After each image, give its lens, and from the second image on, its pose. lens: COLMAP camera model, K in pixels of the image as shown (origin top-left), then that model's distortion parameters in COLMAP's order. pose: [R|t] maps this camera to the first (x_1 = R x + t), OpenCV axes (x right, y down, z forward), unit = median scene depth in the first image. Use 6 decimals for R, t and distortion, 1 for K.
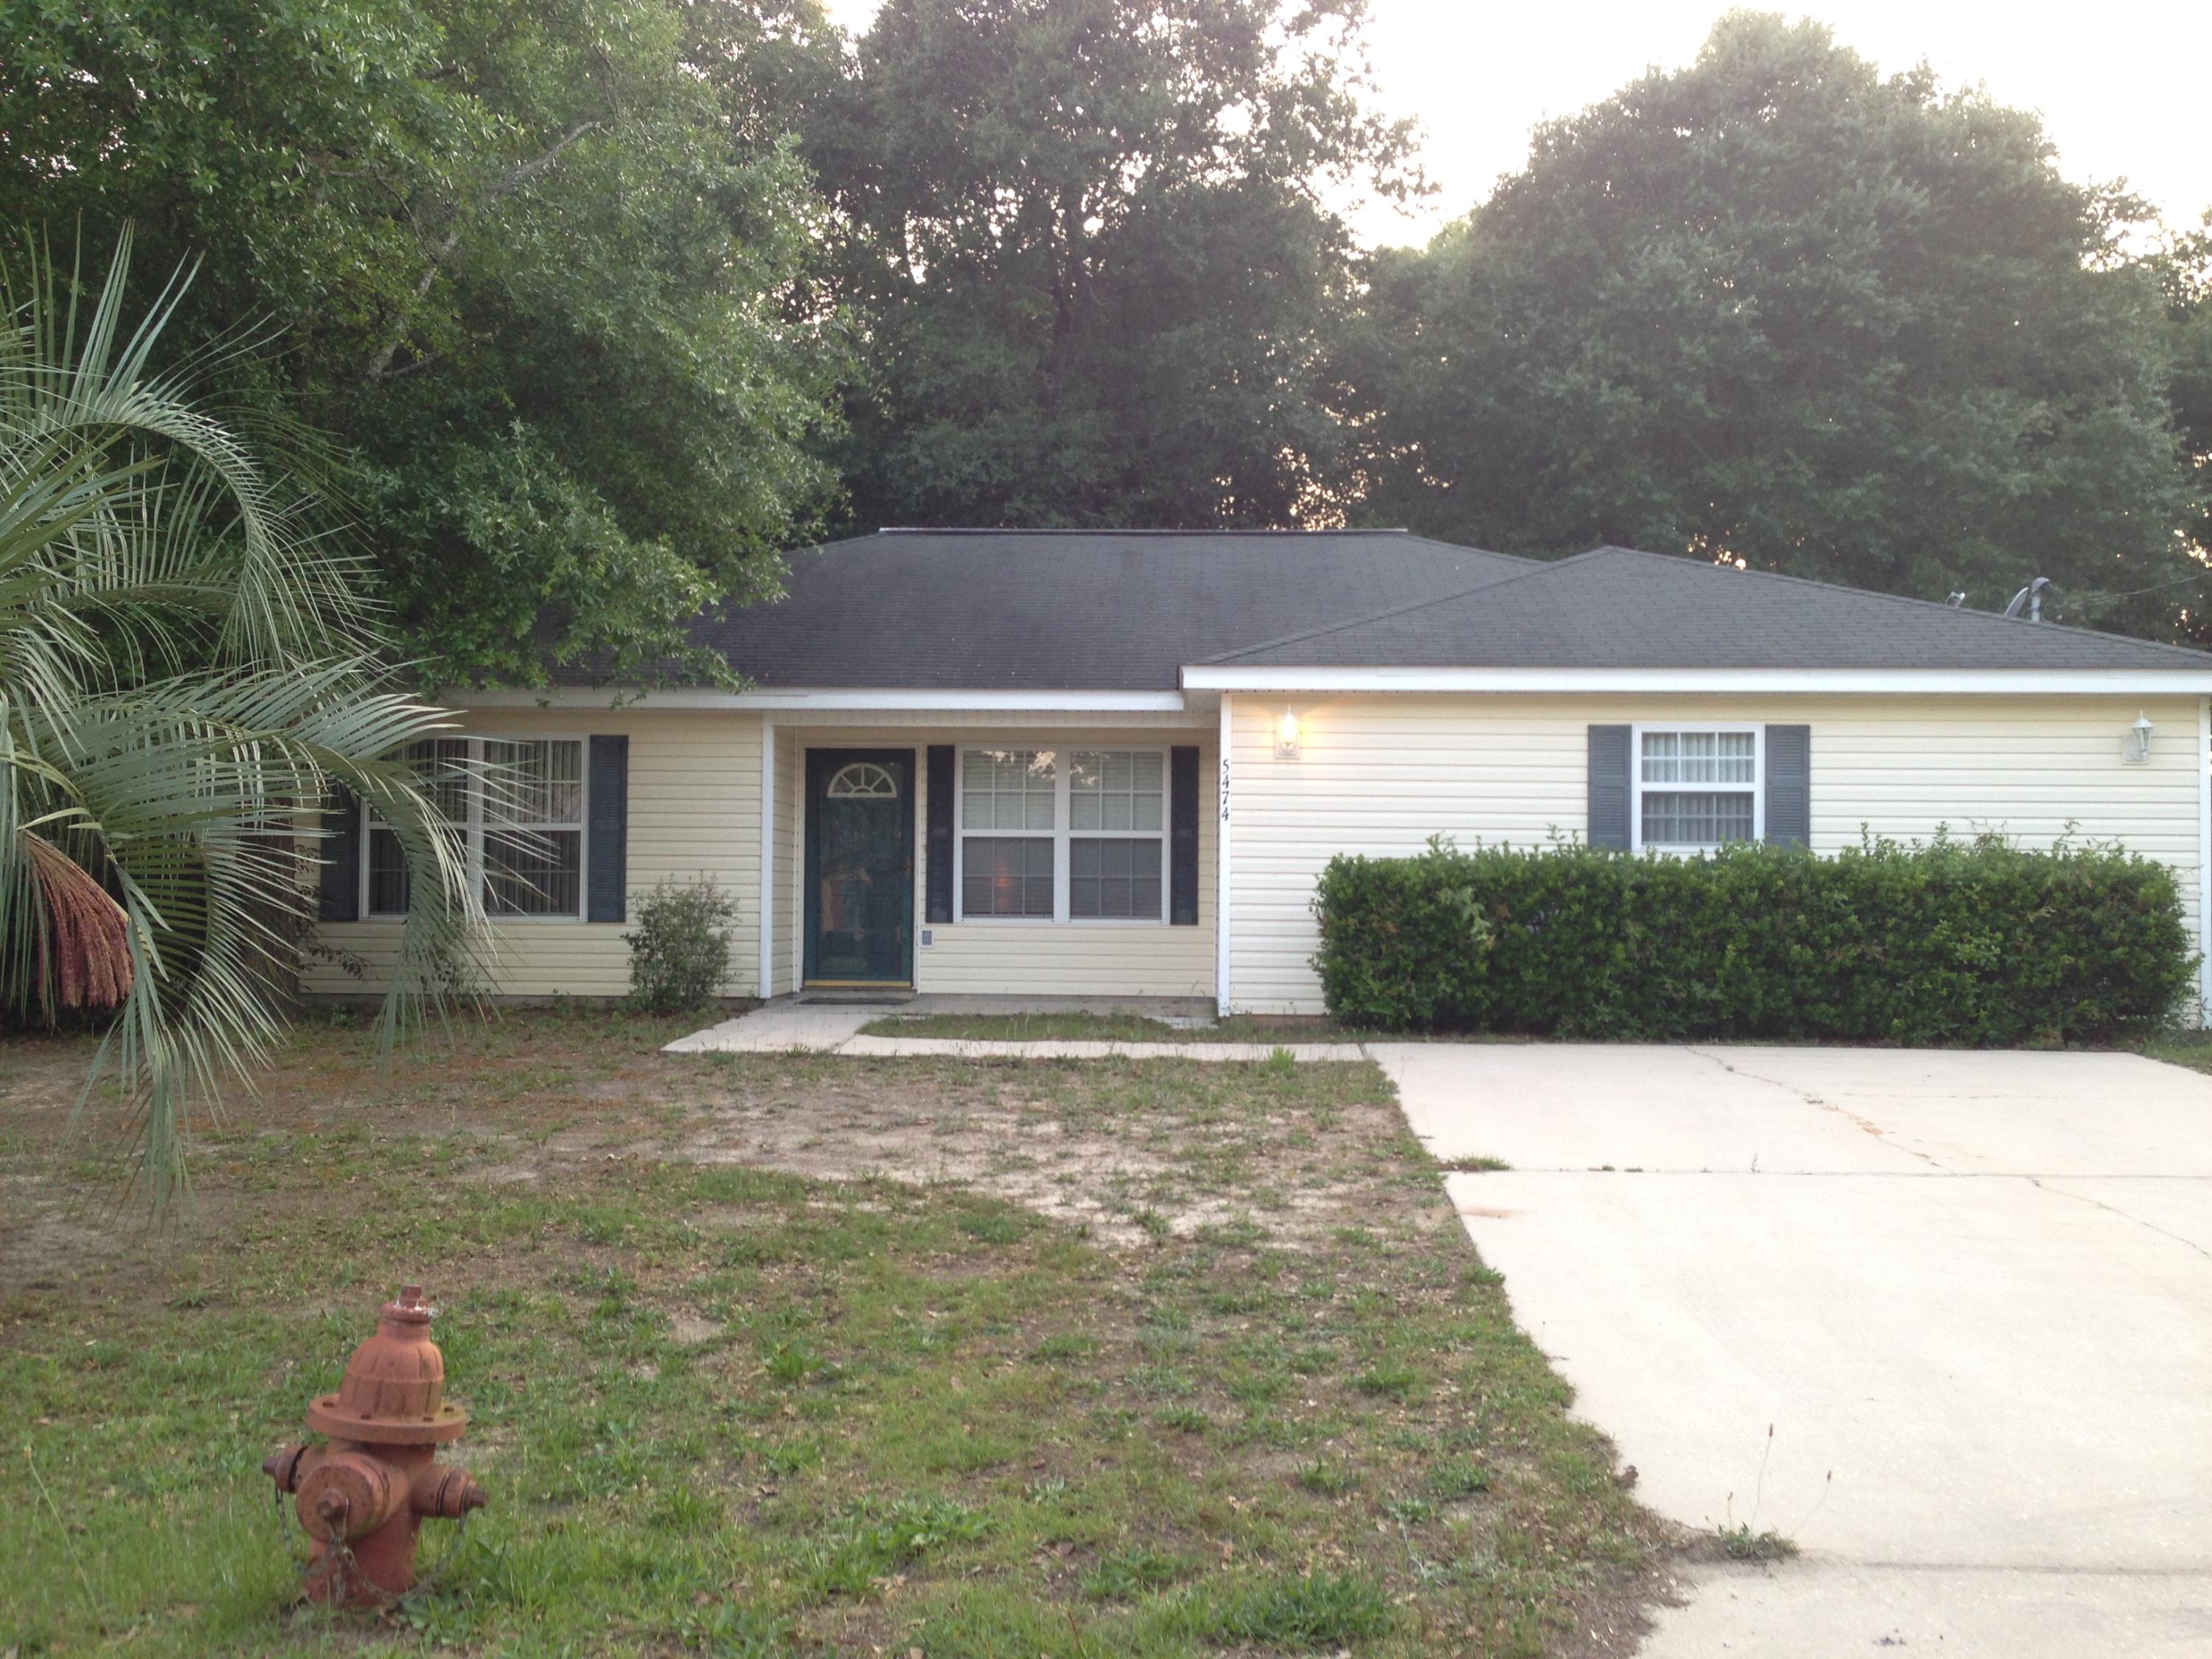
lens RADIAL K [[2062.8, 0, 1044.3], [0, 2062.8, 829.3], [0, 0, 1]] dist [0.123614, -0.213171]
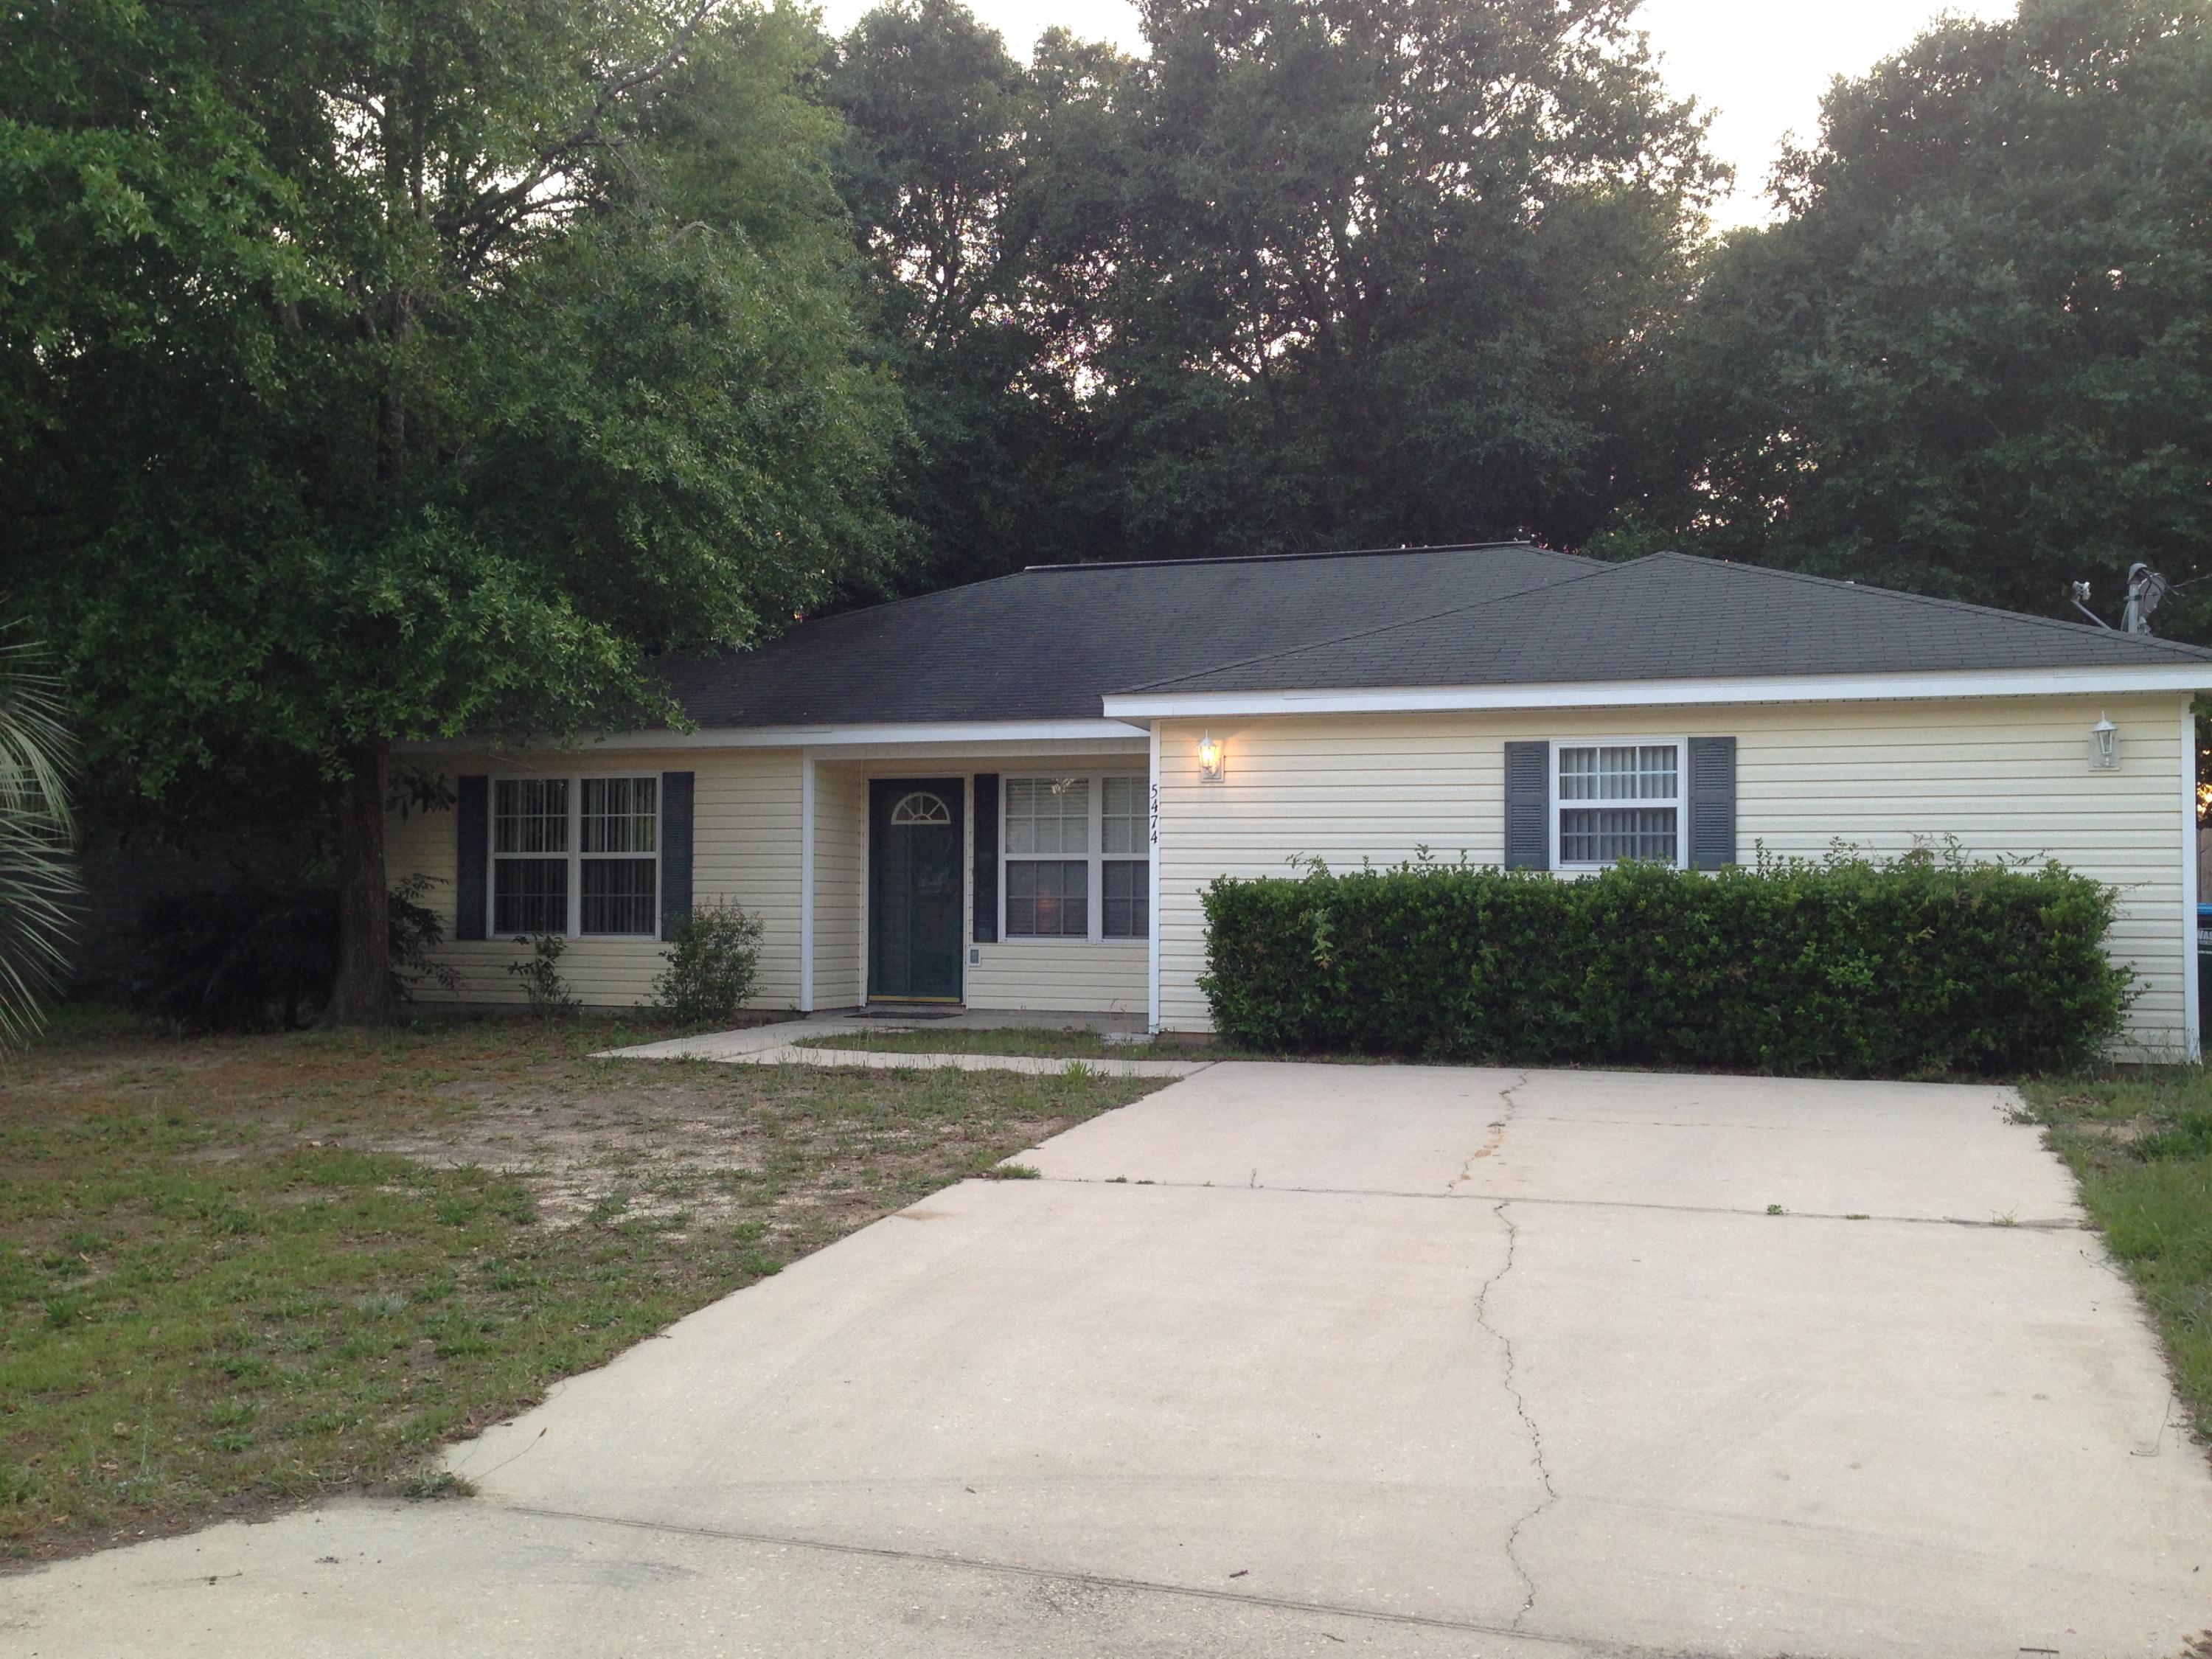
lens RADIAL K [[2062.8, 0, 1044.3], [0, 2062.8, 829.3], [0, 0, 1]] dist [0.123614, -0.213171]
pose [[0.956905, -0.014045, -0.290061, 0.337946], [0.011557, 0.999880, -0.010290, -0.001473], [0.290171, 0.006494, 0.956953, -0.002793]]
